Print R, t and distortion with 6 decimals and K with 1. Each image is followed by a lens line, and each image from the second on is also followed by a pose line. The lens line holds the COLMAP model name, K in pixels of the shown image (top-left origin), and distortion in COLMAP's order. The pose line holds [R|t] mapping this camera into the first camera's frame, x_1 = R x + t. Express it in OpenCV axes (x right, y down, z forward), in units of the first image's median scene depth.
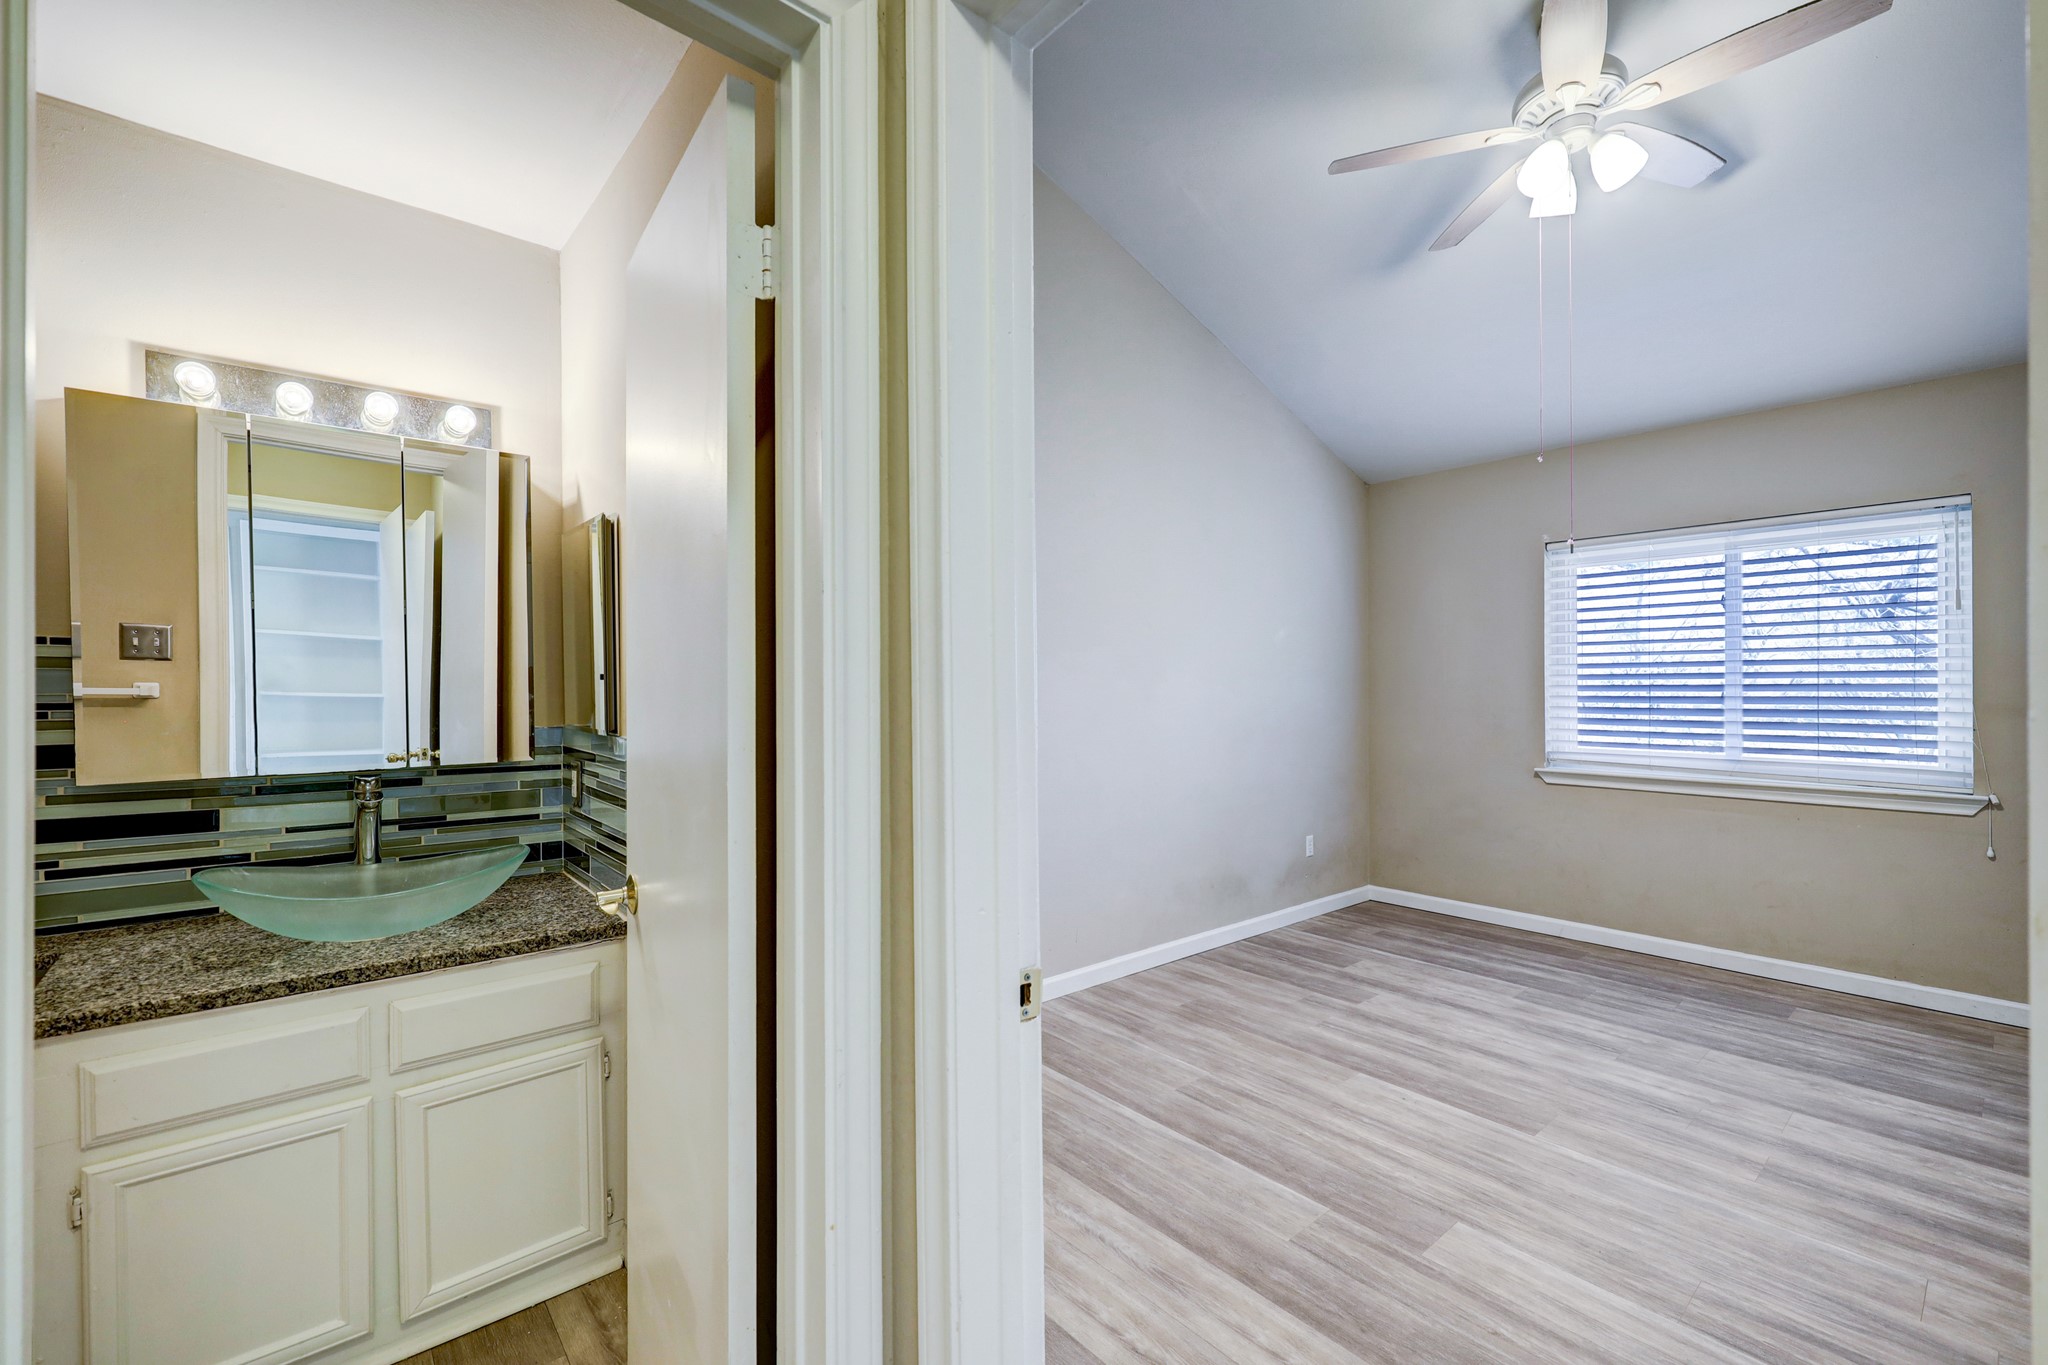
lens RADIAL K [[846.6, 0, 1027.8], [0, 846.6, 679.1], [0, 0, 1]] dist [0.003408, -0.000019]
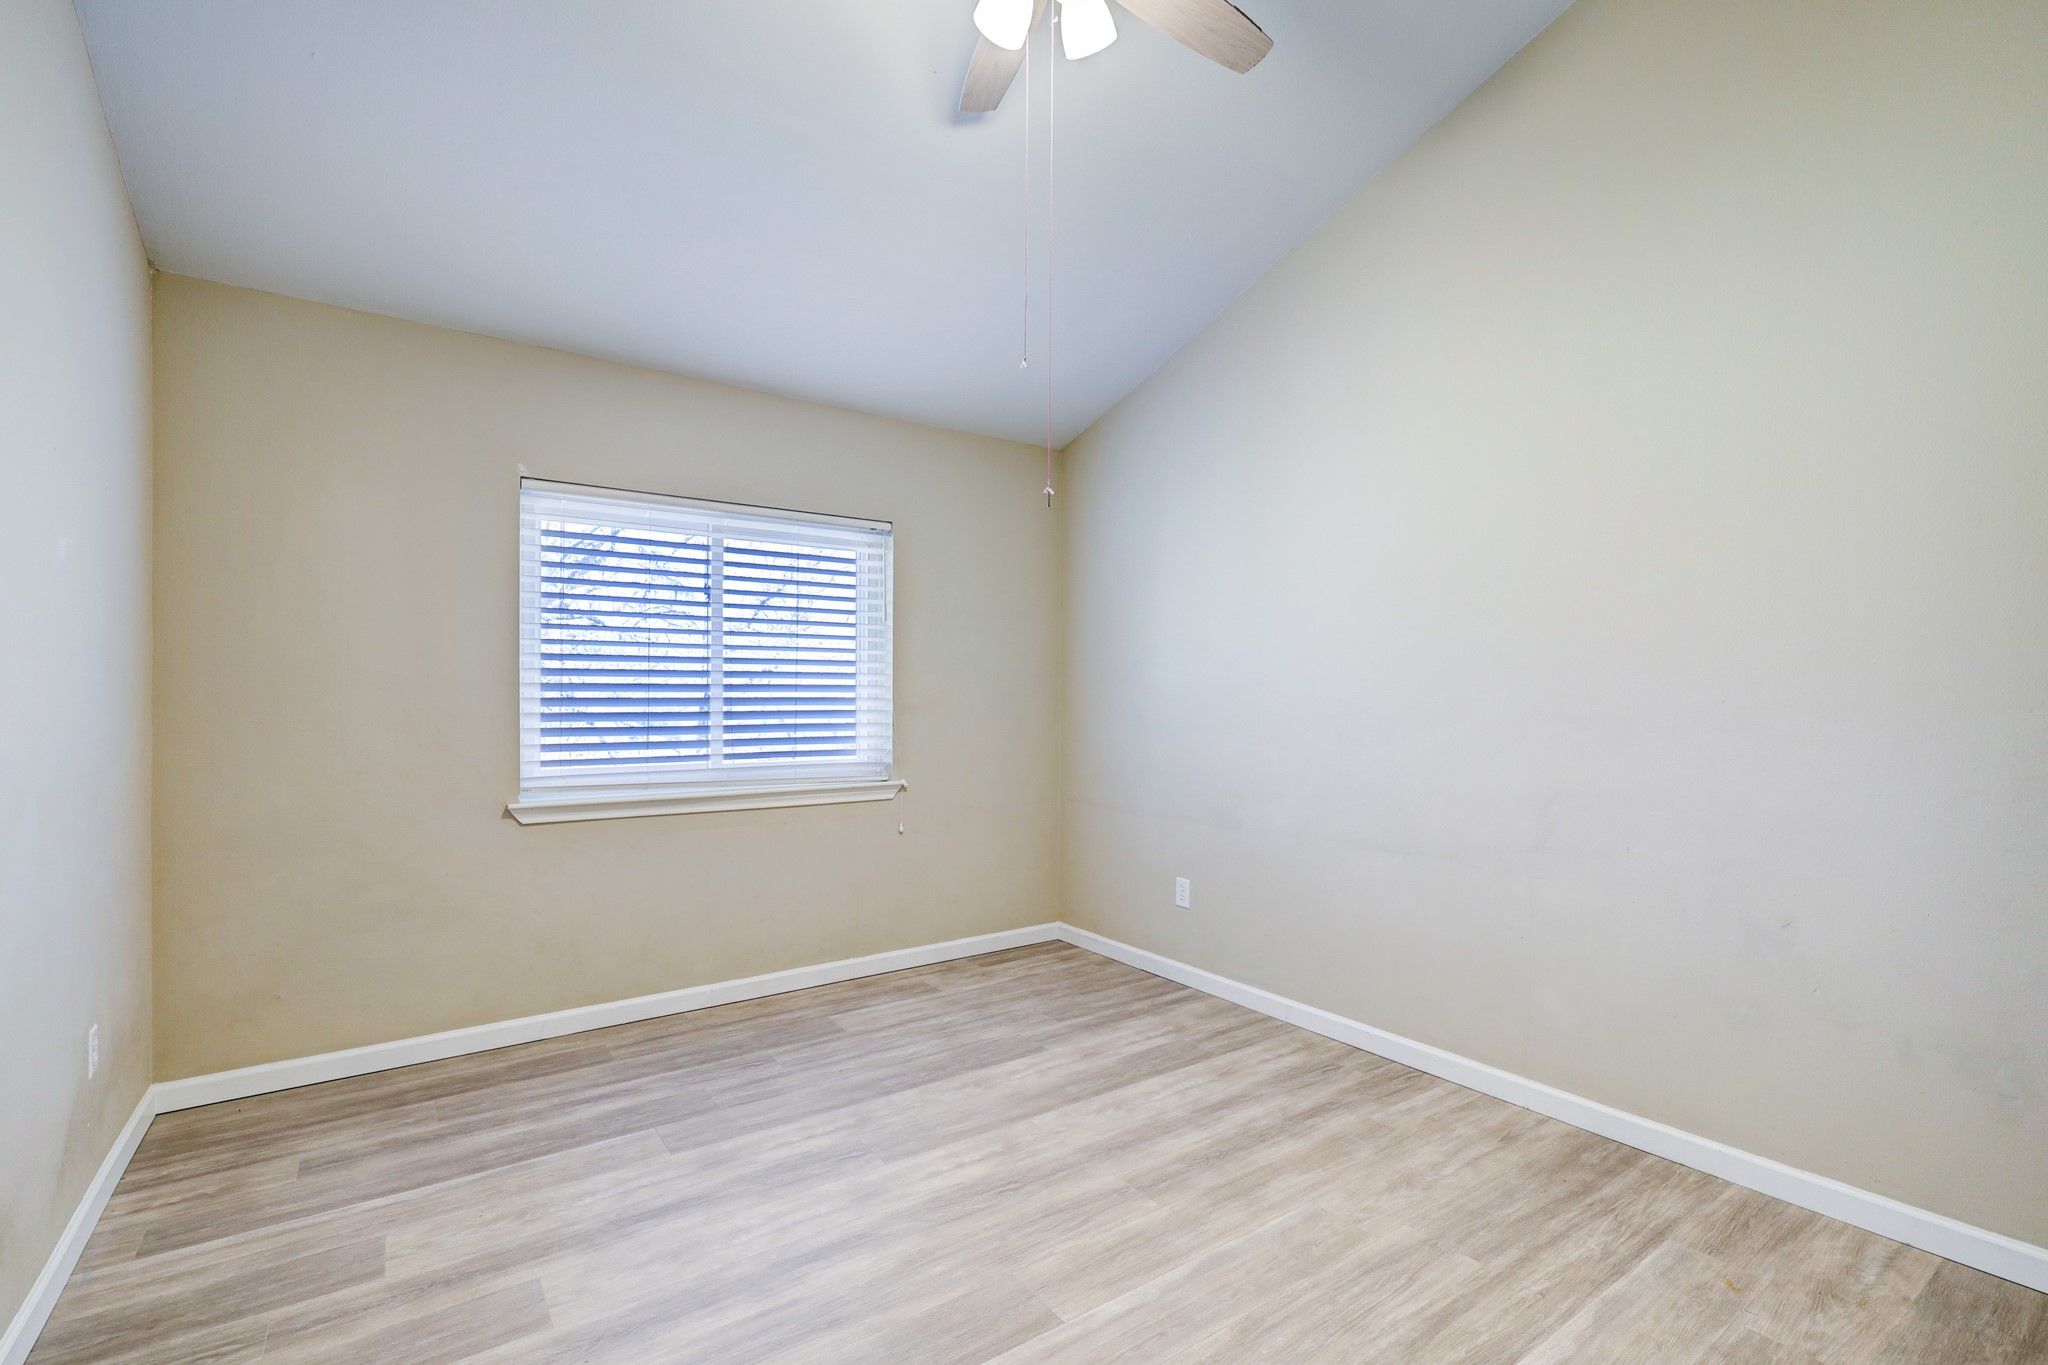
lens RADIAL K [[910.3, 0, 1025.6], [0, 910.3, 697.0], [0, 0, 1]] dist [0.001586, 0.000078]
pose [[0.099573, -0.001999, 0.995028, -0.092925], [-0.014565, 0.999888, 0.003467, 0.011863], [-0.994924, -0.014838, 0.099533, 0.582831]]
